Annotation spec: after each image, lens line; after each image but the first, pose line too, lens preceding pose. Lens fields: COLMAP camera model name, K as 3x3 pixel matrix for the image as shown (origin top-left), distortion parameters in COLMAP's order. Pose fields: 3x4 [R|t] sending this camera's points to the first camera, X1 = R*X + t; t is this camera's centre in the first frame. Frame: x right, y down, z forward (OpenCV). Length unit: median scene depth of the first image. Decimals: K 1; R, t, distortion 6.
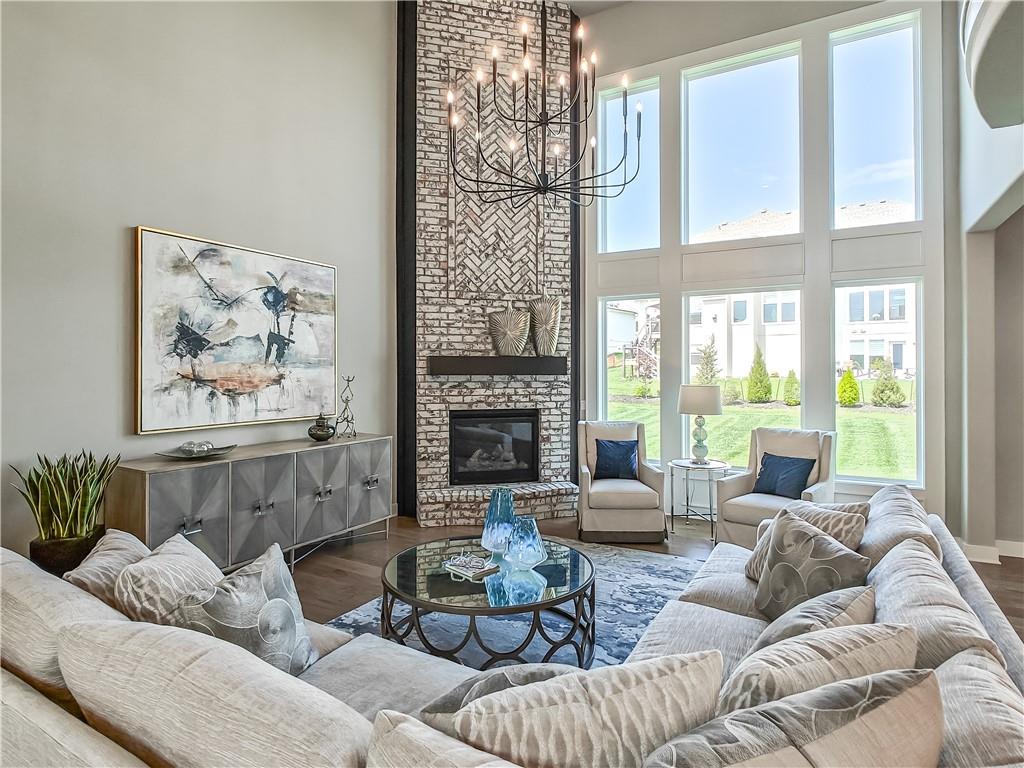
lens RADIAL K [[560.3, 0, 517.5], [0, 560.3, 365.0], [0, 0, 1]] dist [-0.015871, 0.000138]
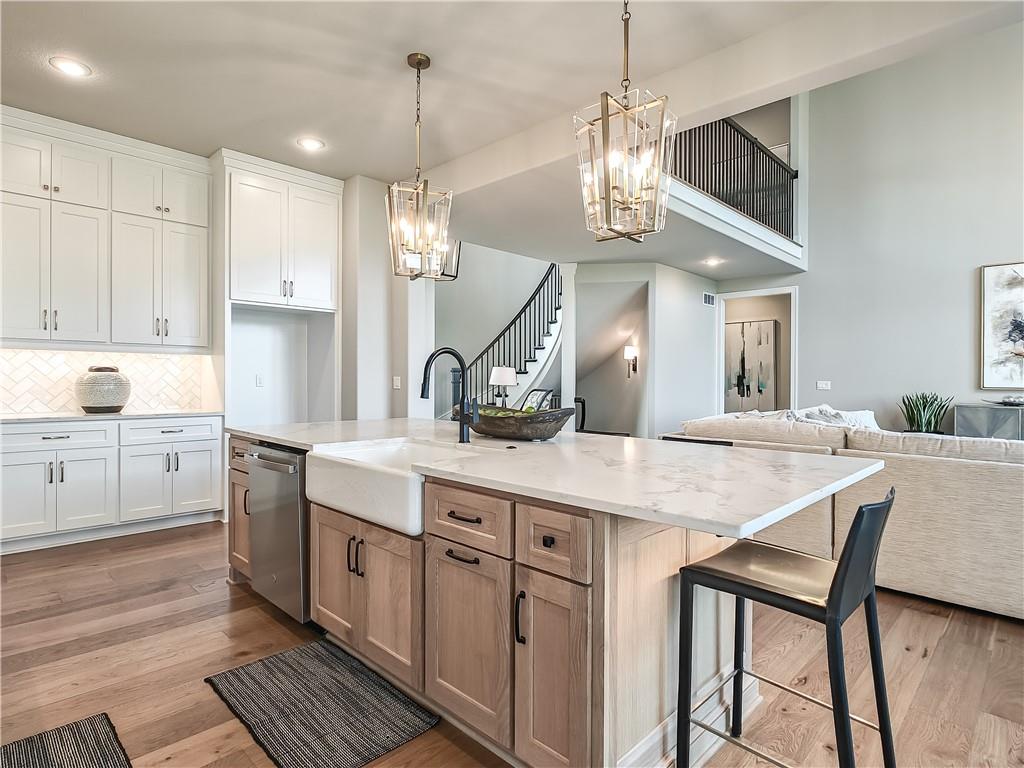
lens RADIAL K [[558.3, 0, 517.1], [0, 558.3, 378.8], [0, 0, 1]] dist [-0.013303, -0.000757]
pose [[-0.255220, -0.003678, -0.966876, 0.813474], [-0.002042, 0.999993, -0.003265, 0.063960], [0.966881, 0.001141, -0.255226, 0.040948]]
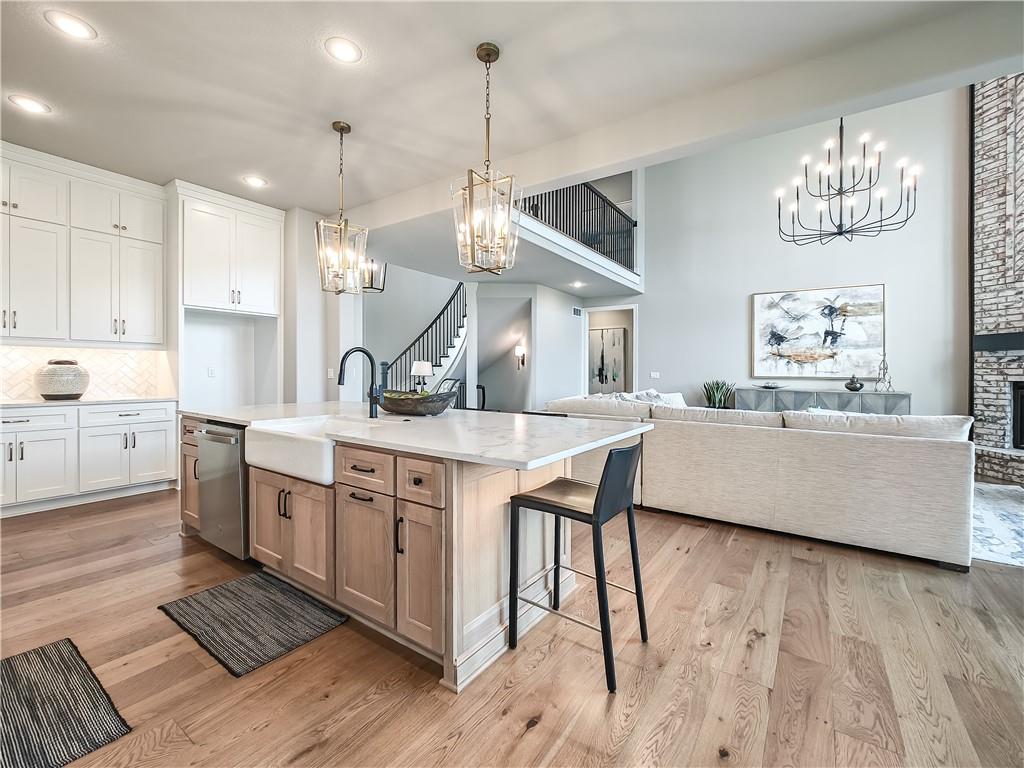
lens RADIAL K [[440.5, 0, 518.5], [0, 440.5, 372.0], [0, 0, 1]] dist [-0.012765, 0.000709]
pose [[-0.086675, -0.000442, -0.996237, 0.849597], [-0.001503, 0.999999, -0.000313, 0.064112], [0.996235, 0.001471, -0.086676, 0.081195]]
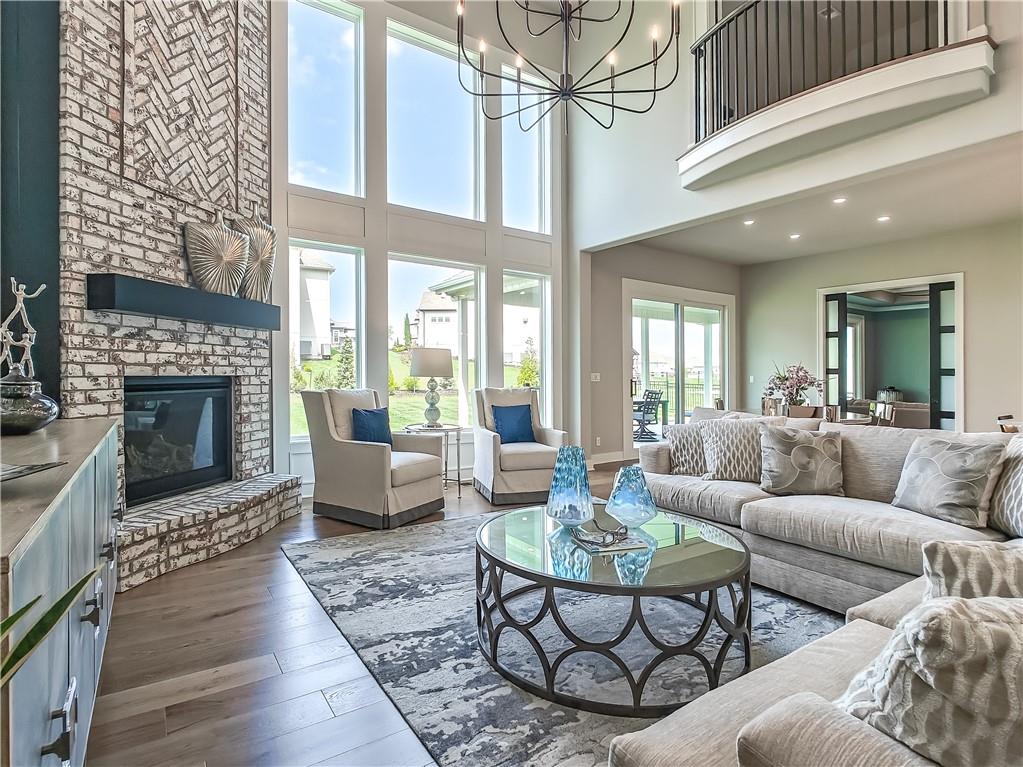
lens RADIAL K [[534.1, 0, 498.5], [0, 534.1, 368.0], [0, 0, 1]] dist [-0.005496, -0.001161]
pose [[0.454231, 0.014402, 0.890768, -0.425769], [-0.022085, 0.999744, -0.004902, 0.066273], [-0.890610, -0.017446, 0.454433, 0.419763]]
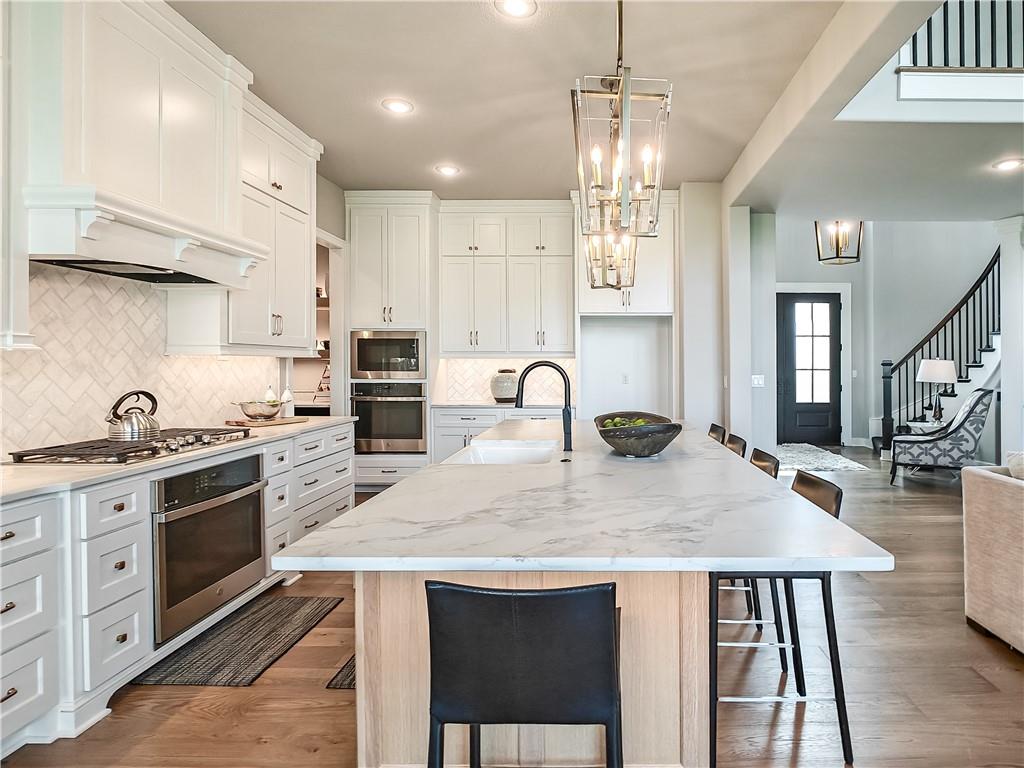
lens RADIAL K [[561.0, 0, 601.4], [0, 561.0, 370.5], [0, 0, 1]] dist [-0.006040, -0.001596]
pose [[-0.870918, 0.003342, -0.491416, 0.606634], [0.001364, 0.999989, 0.004384, 0.045746], [0.491426, 0.003148, -0.870914, 0.297966]]
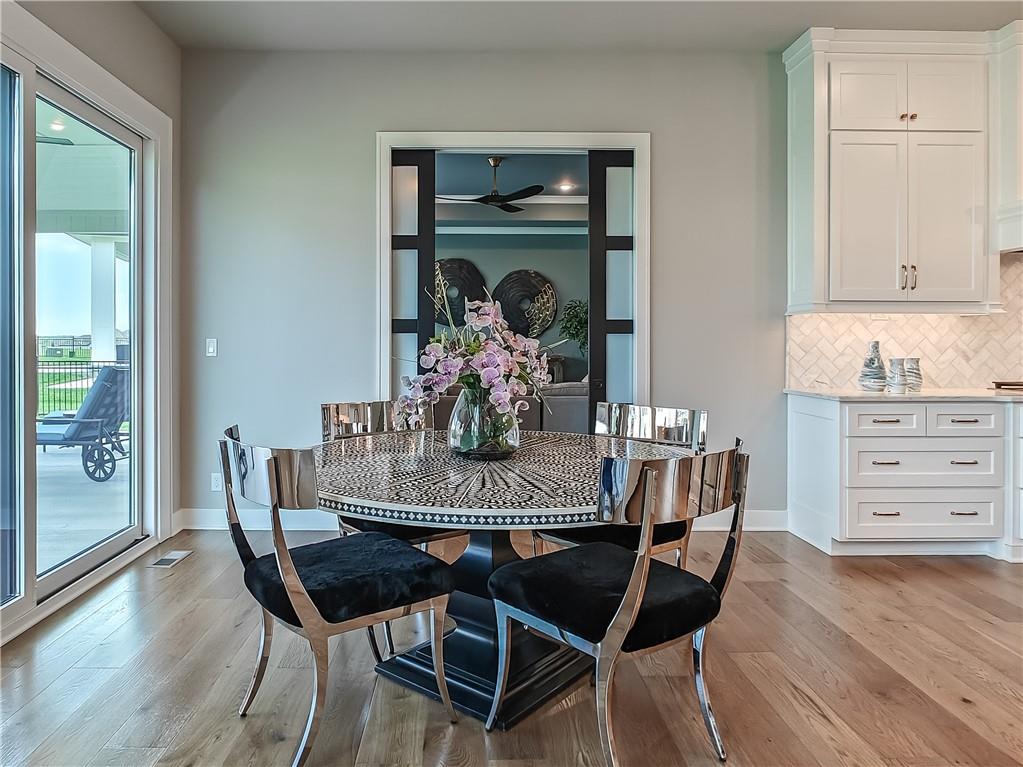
lens RADIAL K [[701.7, 0, 476.0], [0, 701.7, 343.0], [0, 0, 1]] dist [-0.004608, 0.000395]
pose [[-0.502855, -0.002616, 0.864367, 0.415085], [-0.008899, 0.999958, -0.002151, 0.069000], [-0.864325, -0.008774, -0.502857, 0.597408]]
